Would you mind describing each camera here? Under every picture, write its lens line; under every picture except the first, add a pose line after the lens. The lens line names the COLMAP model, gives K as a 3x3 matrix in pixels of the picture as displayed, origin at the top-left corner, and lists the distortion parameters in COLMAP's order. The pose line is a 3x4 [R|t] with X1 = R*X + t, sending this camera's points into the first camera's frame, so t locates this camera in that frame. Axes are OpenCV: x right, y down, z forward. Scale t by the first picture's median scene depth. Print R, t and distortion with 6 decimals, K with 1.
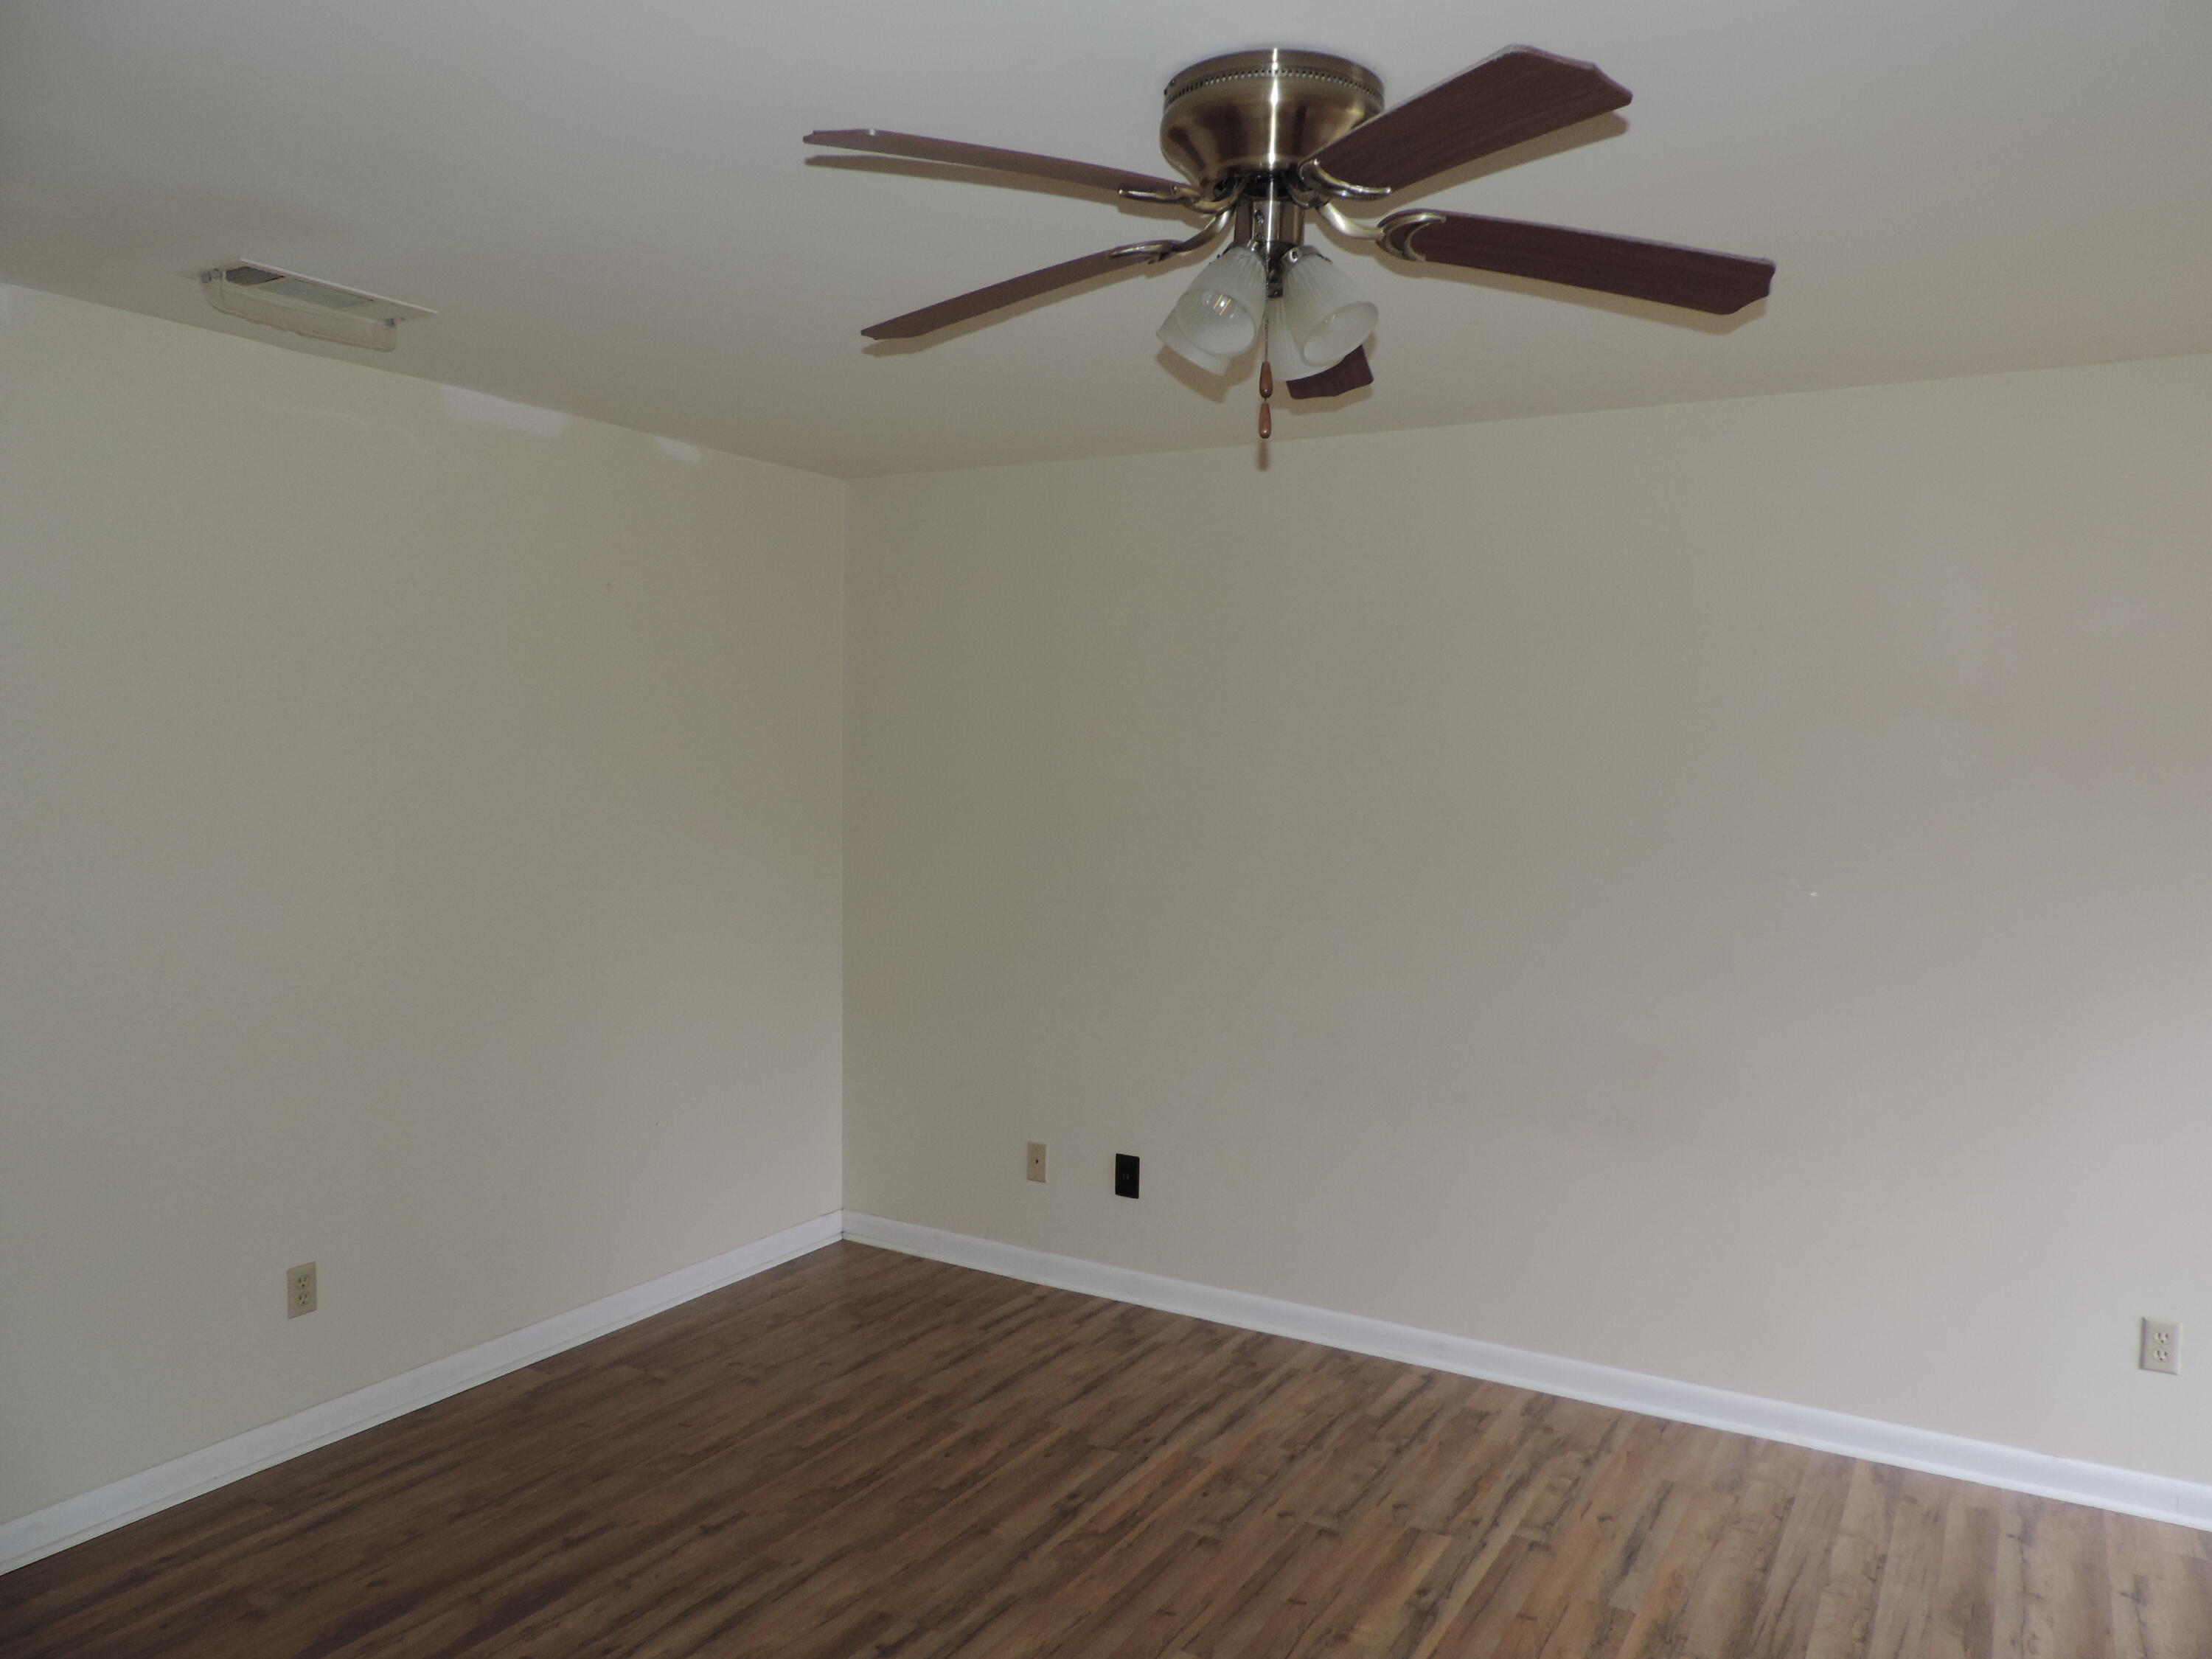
lens RADIAL K [[1566.7, 0, 1093.8], [0, 1566.7, 833.9], [0, 0, 1]] dist [-0.025186, -0.000199]
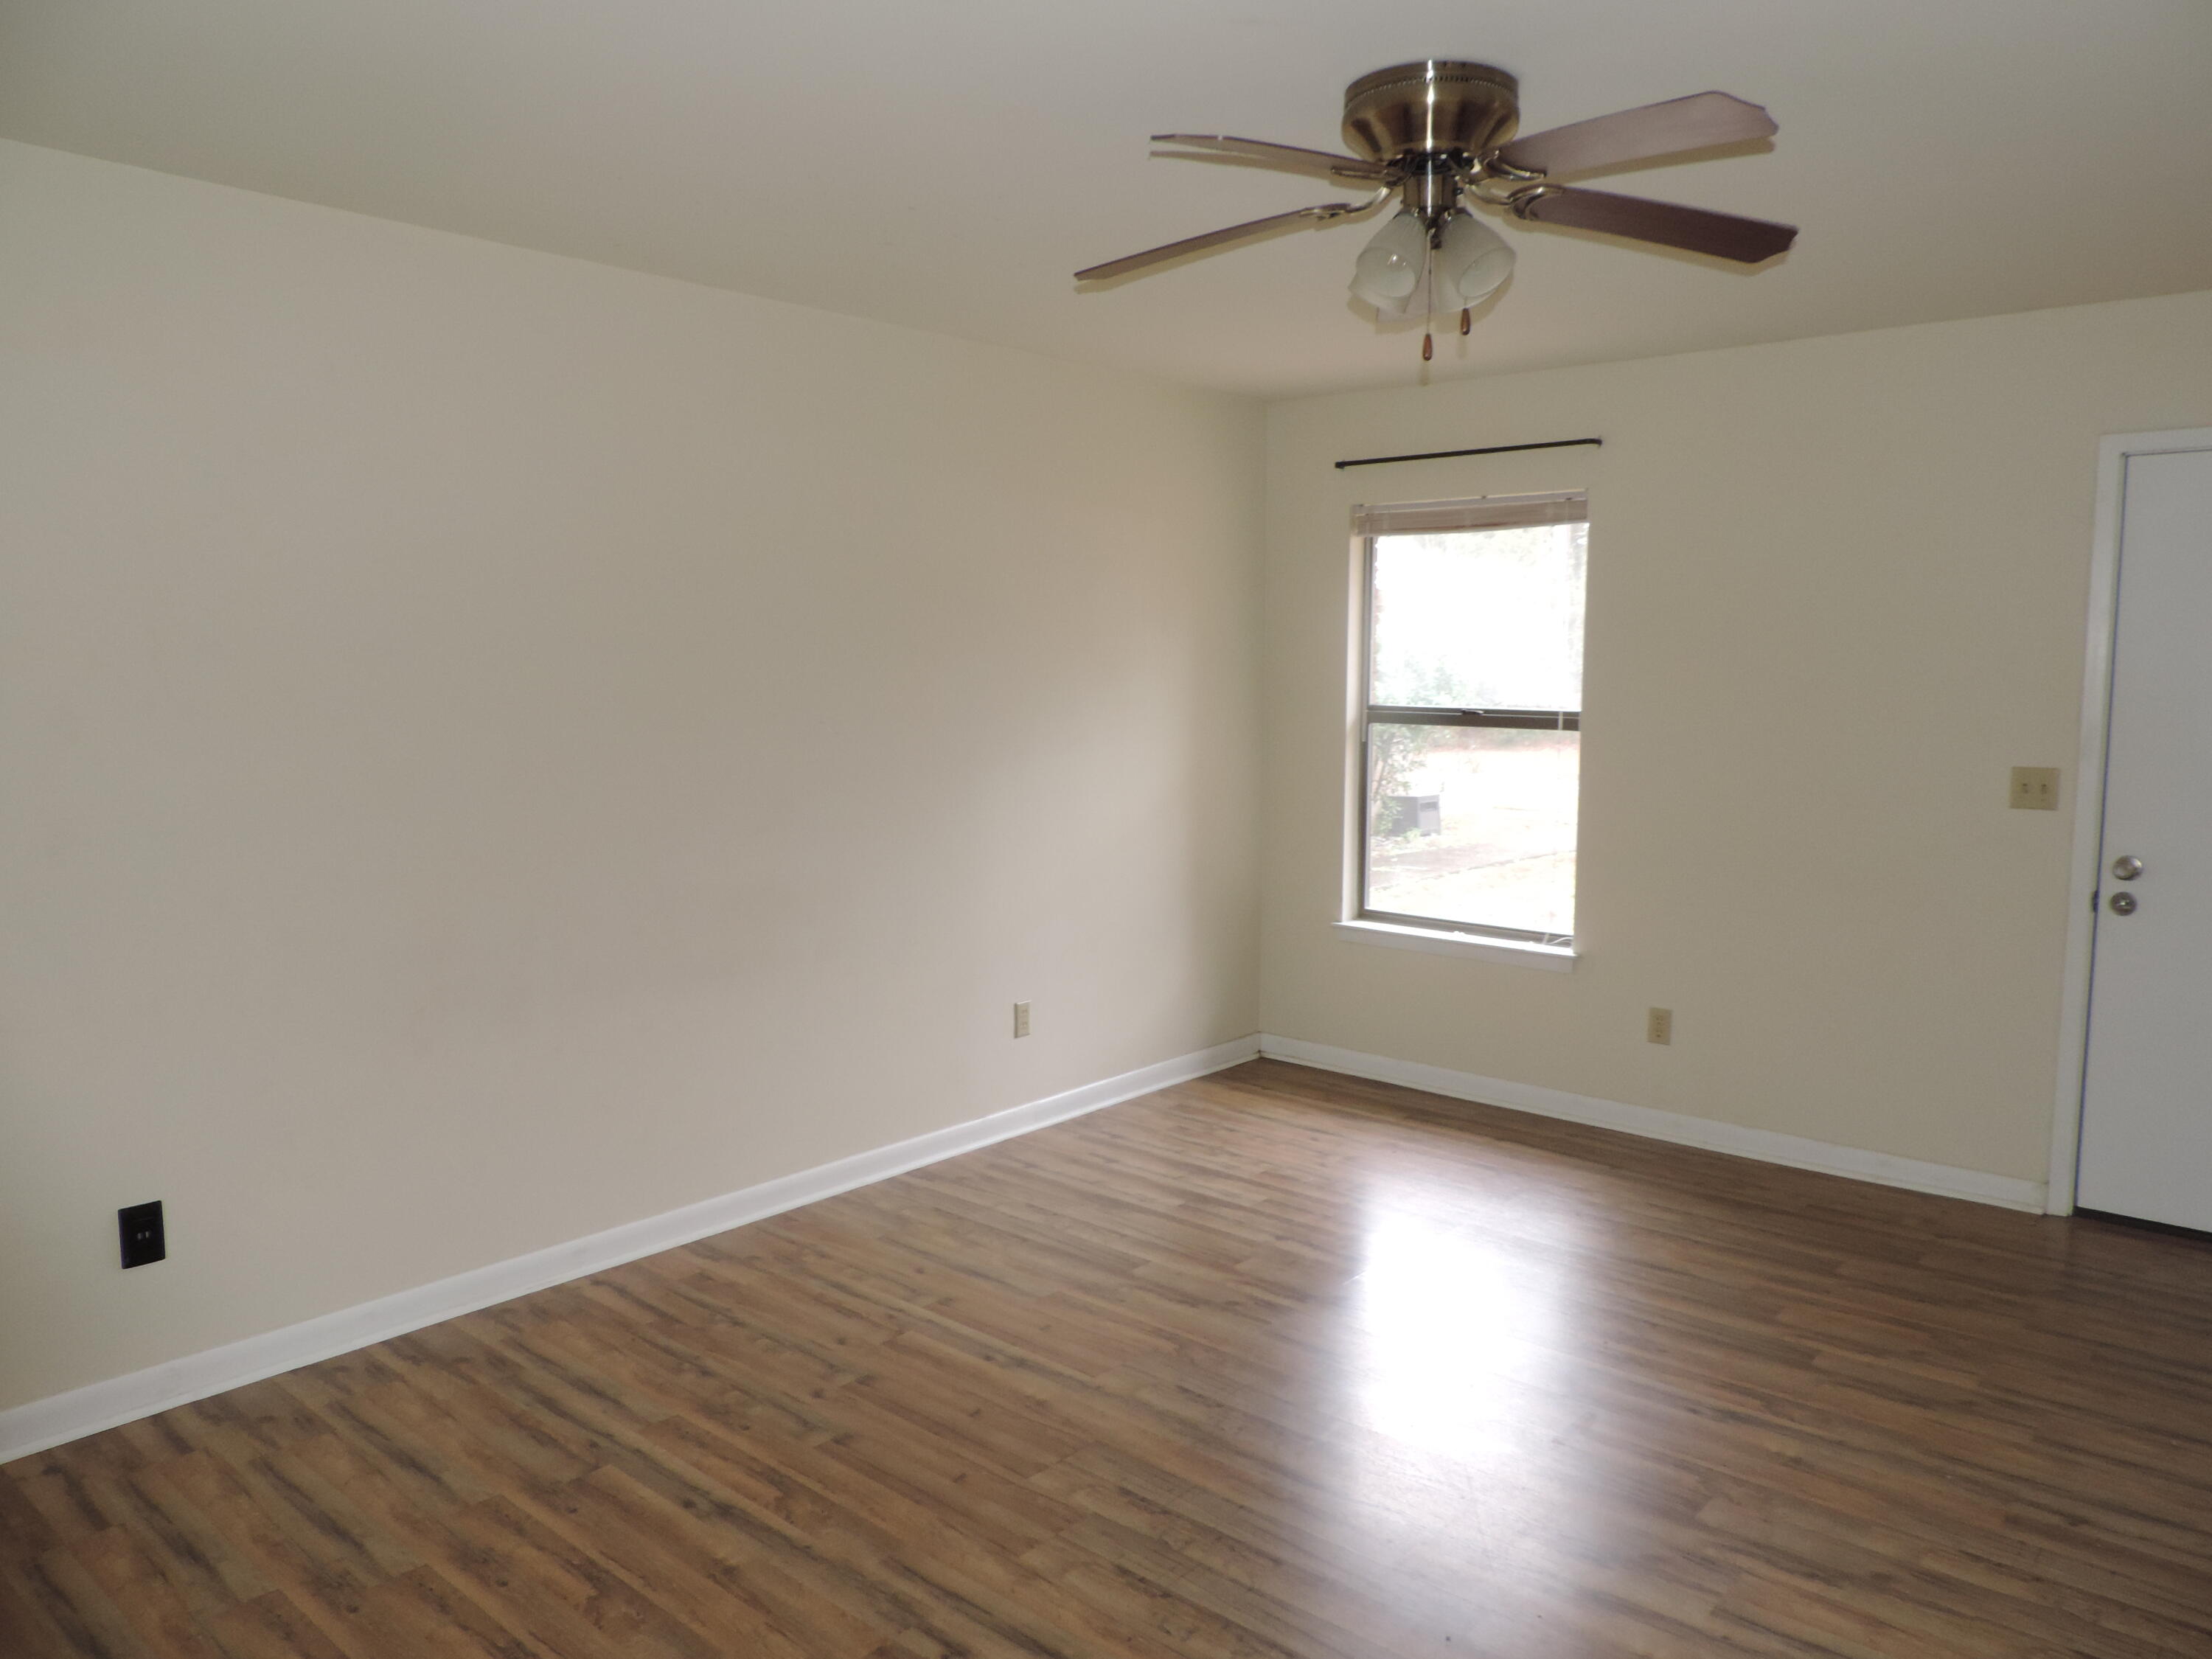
lens RADIAL K [[1566.7, 0, 1102.5], [0, 1566.7, 827.8], [0, 0, 1]] dist [-0.025186, -0.000199]
pose [[0.178590, -0.120440, 0.976524, -0.721731], [0.048926, 0.992339, 0.113443, -0.026512], [-0.982706, 0.027518, 0.183115, 0.581470]]
